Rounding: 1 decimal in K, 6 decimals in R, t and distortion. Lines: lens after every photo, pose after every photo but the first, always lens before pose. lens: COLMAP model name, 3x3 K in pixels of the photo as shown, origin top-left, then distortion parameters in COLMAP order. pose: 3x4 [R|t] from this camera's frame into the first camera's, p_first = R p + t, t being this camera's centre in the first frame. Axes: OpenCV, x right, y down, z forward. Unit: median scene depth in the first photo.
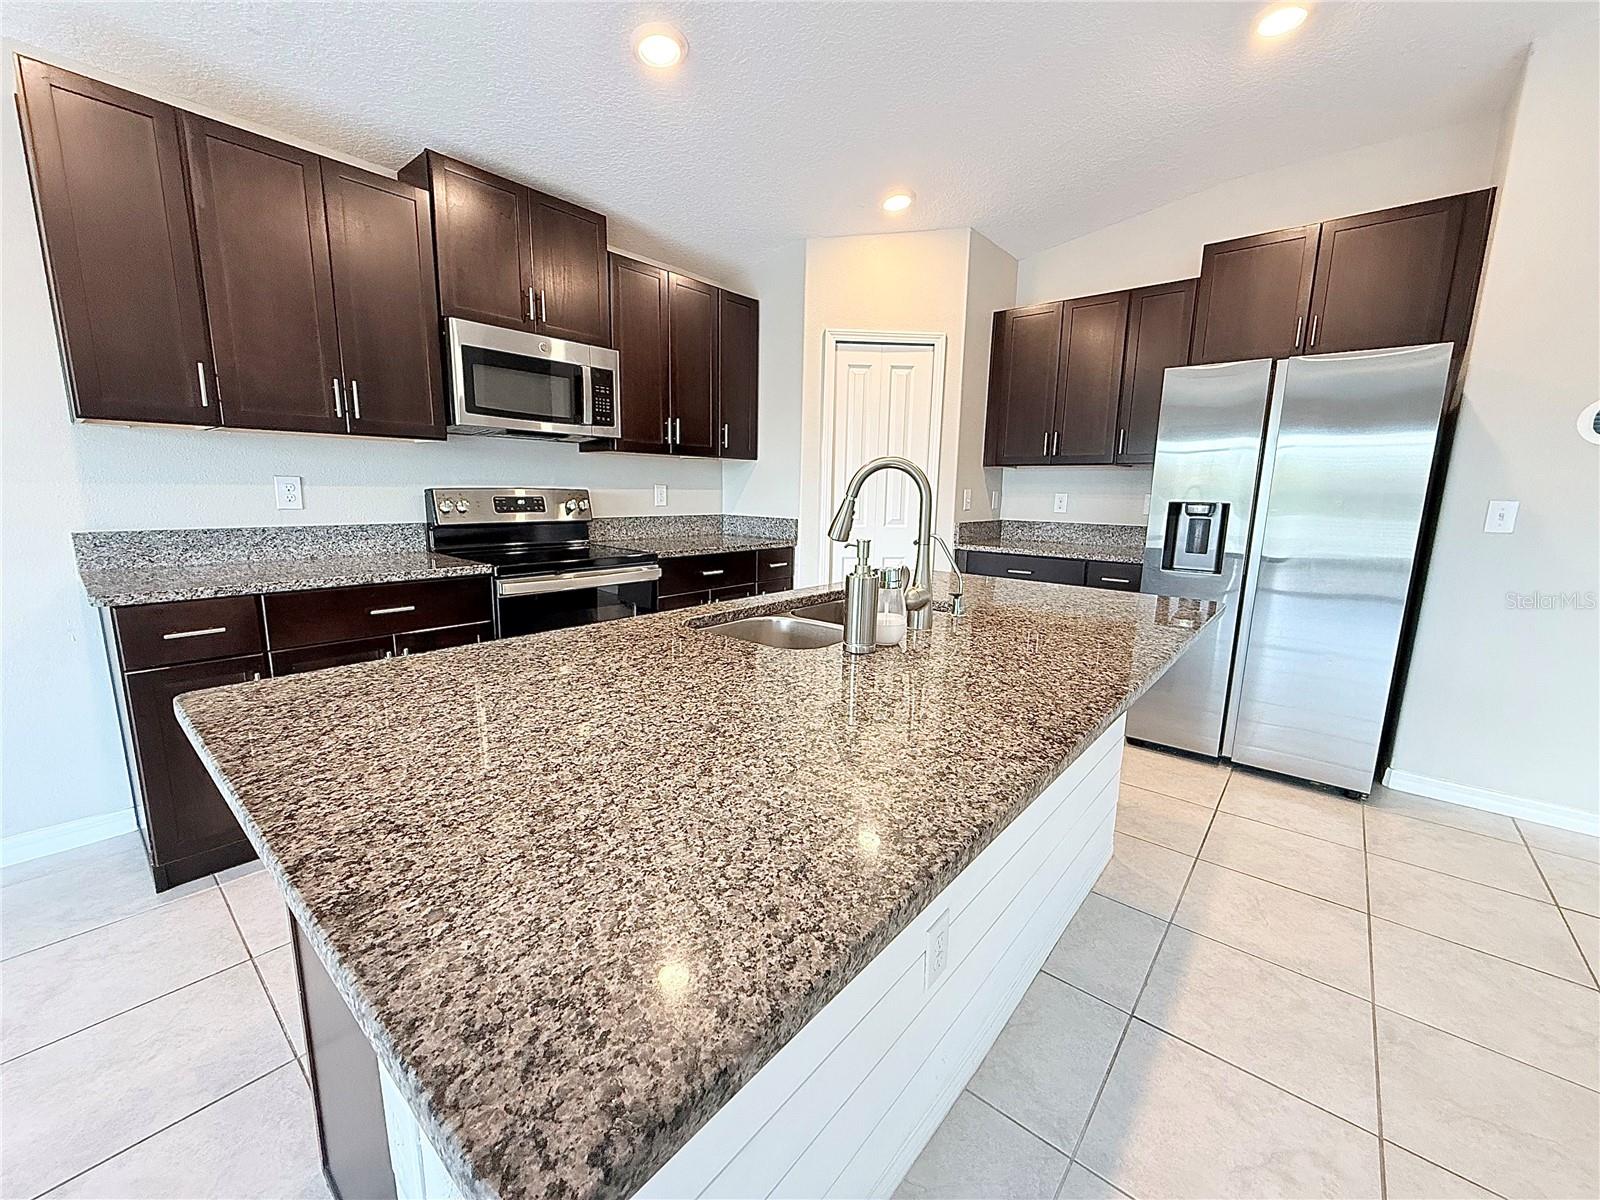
lens RADIAL K [[637.1, 0, 799.3], [0, 637.1, 598.1], [0, 0, 1]] dist [0.000380, -0.000560]
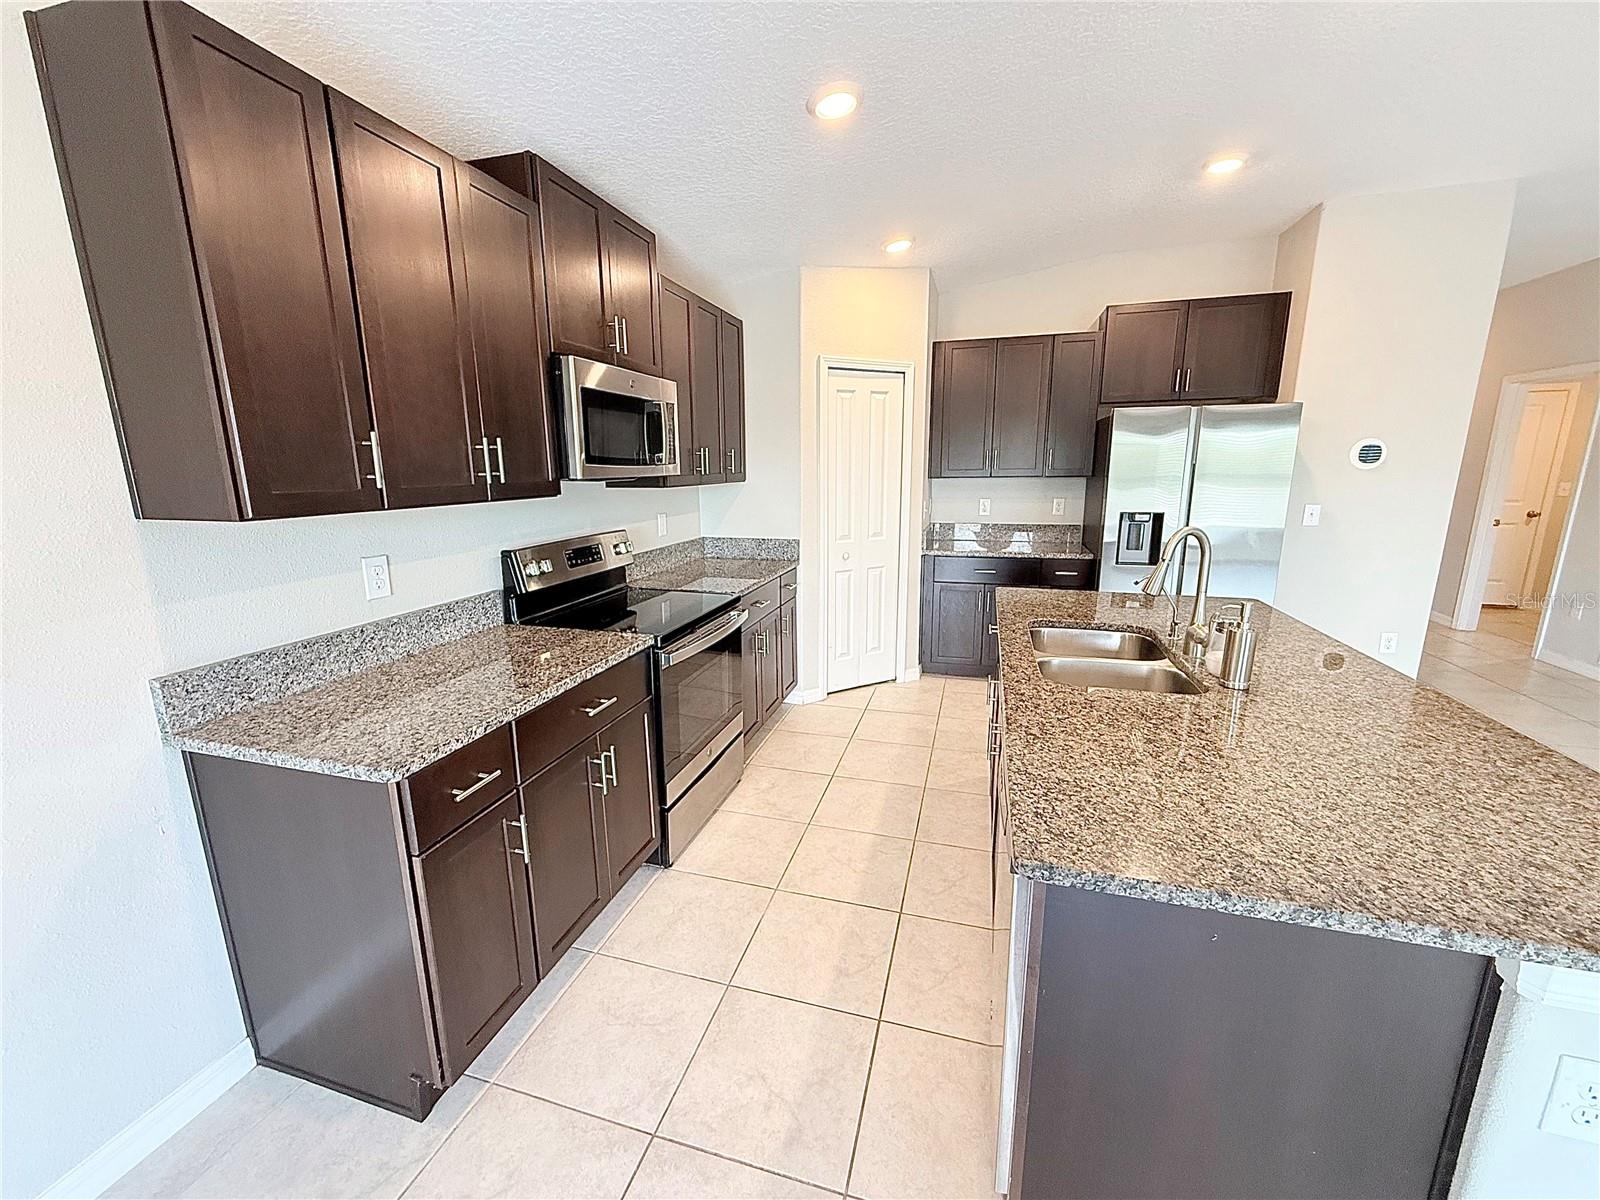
lens RADIAL K [[637.1, 0, 793.6], [0, 637.1, 598.7], [0, 0, 1]] dist [0.000380, -0.000560]
pose [[0.914473, -0.110192, 0.389355, -0.619145], [0.095574, 0.993801, 0.056783, -0.129825], [-0.393198, -0.014715, 0.919336, 0.084875]]
